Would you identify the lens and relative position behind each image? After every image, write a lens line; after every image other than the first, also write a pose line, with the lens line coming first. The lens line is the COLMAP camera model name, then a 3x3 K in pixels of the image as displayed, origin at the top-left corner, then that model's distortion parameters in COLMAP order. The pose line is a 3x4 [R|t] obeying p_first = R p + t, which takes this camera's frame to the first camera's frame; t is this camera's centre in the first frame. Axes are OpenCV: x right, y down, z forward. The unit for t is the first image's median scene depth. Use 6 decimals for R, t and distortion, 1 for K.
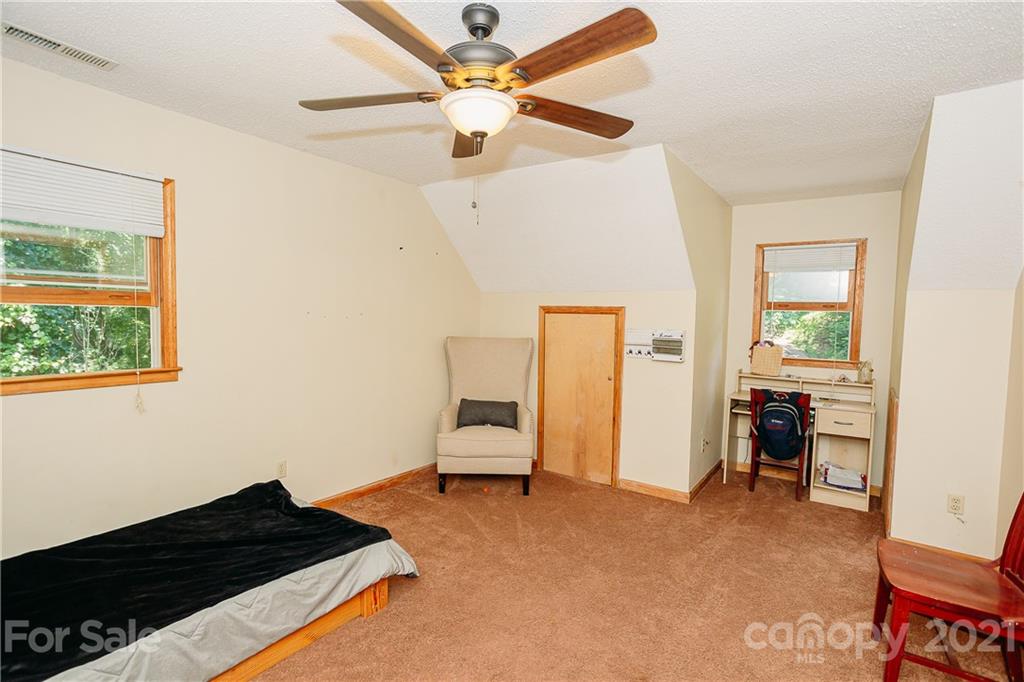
lens RADIAL K [[506.9, 0, 510.1], [0, 506.9, 344.3], [0, 0, 1]] dist [-0.055905, 0.042490]
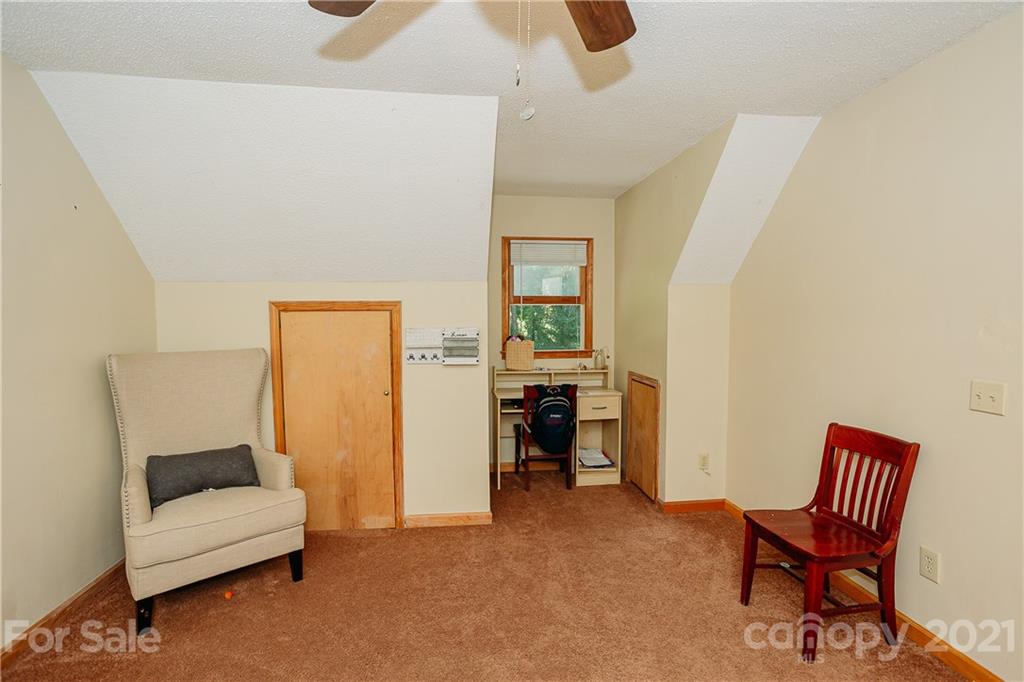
lens RADIAL K [[506.9, 0, 510.1], [0, 506.9, 344.3], [0, 0, 1]] dist [-0.055905, 0.042490]
pose [[0.732036, -0.059921, 0.678626, -0.190596], [0.058583, 0.997971, 0.024925, -0.016270], [-0.678743, 0.021510, 0.734061, 0.301265]]
